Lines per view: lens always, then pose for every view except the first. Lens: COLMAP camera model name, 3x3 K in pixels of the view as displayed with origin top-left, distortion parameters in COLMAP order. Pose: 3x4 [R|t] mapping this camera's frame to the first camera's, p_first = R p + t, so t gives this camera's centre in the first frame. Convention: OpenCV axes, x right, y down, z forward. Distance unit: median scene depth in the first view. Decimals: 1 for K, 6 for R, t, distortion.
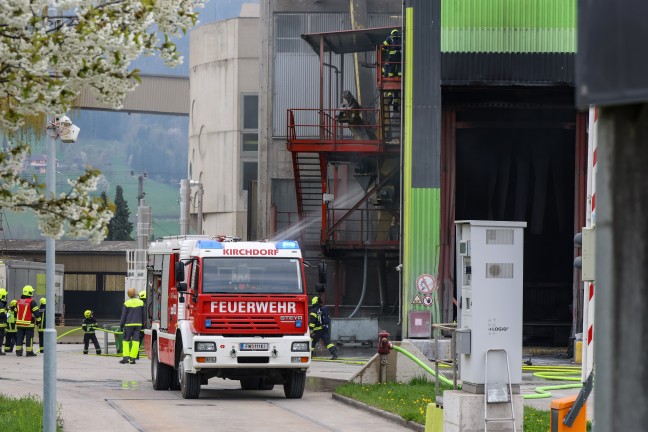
lens RADIAL K [[2645.4, 0, 324.0], [0, 2645.4, 216.0], [0, 0, 1]] dist [-0.104871, -0.124906]
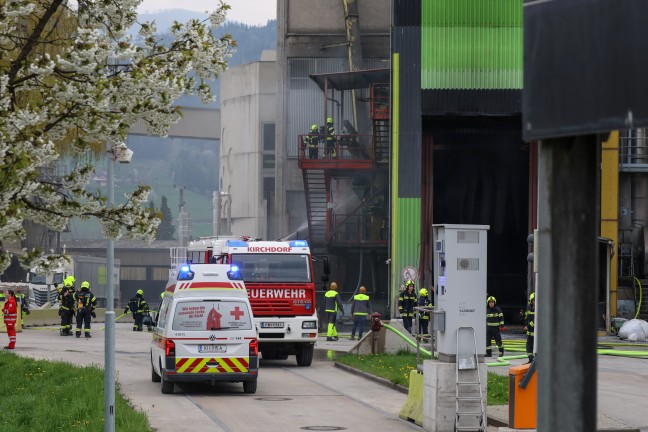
lens RADIAL K [[2645.4, 0, 324.0], [0, 2645.4, 216.0], [0, 0, 1]] dist [-0.104871, -0.124906]
pose [[0.999976, -0.001658, -0.006677, 0.006471], [0.001753, 0.999899, 0.014126, -0.019839], [0.006652, -0.014137, 0.999878, -0.251405]]
